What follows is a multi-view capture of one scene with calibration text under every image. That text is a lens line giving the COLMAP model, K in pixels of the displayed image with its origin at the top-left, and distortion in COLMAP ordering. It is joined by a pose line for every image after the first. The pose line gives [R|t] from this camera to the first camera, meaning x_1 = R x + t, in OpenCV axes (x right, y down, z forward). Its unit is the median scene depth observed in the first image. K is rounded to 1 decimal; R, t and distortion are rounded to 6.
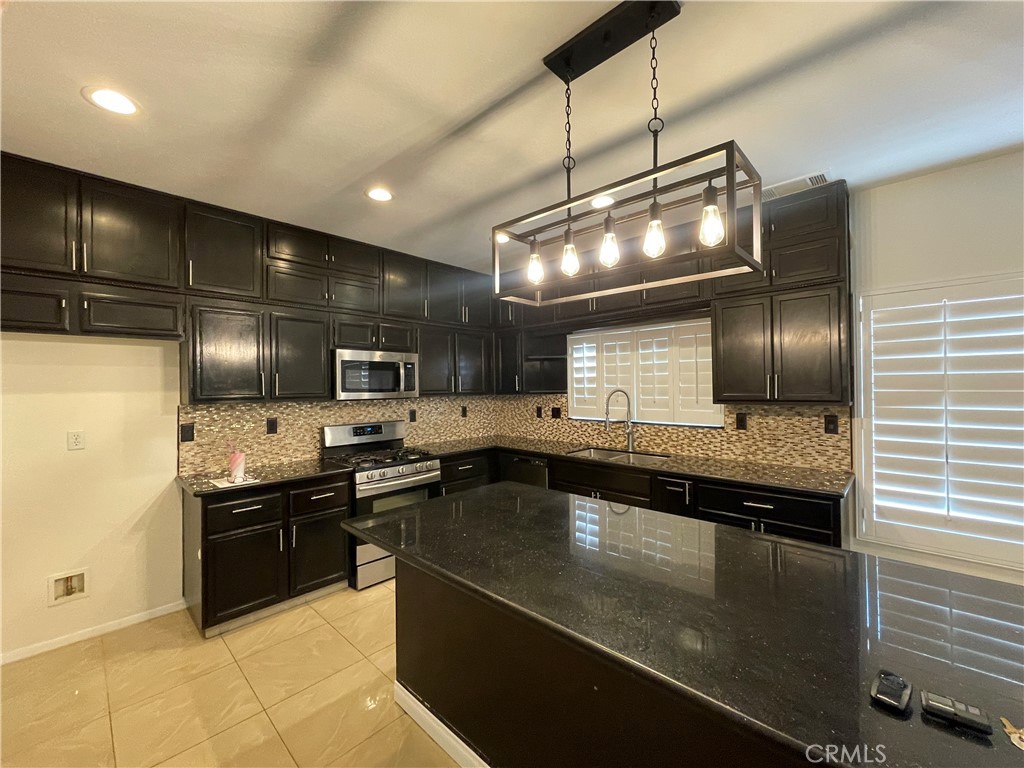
lens RADIAL K [[414.9, 0, 510.3], [0, 414.9, 382.2], [0, 0, 1]] dist [-0.001670, -0.000103]
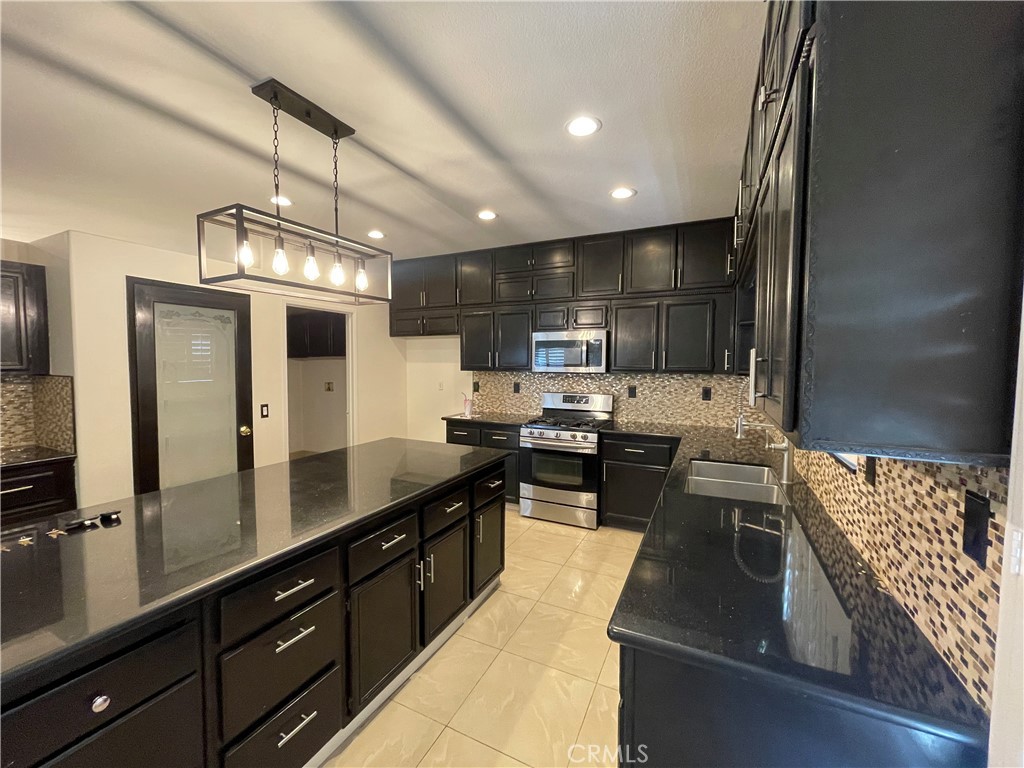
lens RADIAL K [[414.9, 0, 510.4], [0, 414.9, 382.8], [0, 0, 1]] dist [-0.001670, -0.000103]
pose [[0.302241, 0.062205, -0.951200, 0.727453], [0.000393, 0.997860, 0.065381, -0.006644], [0.953231, -0.020135, 0.301570, 0.484948]]
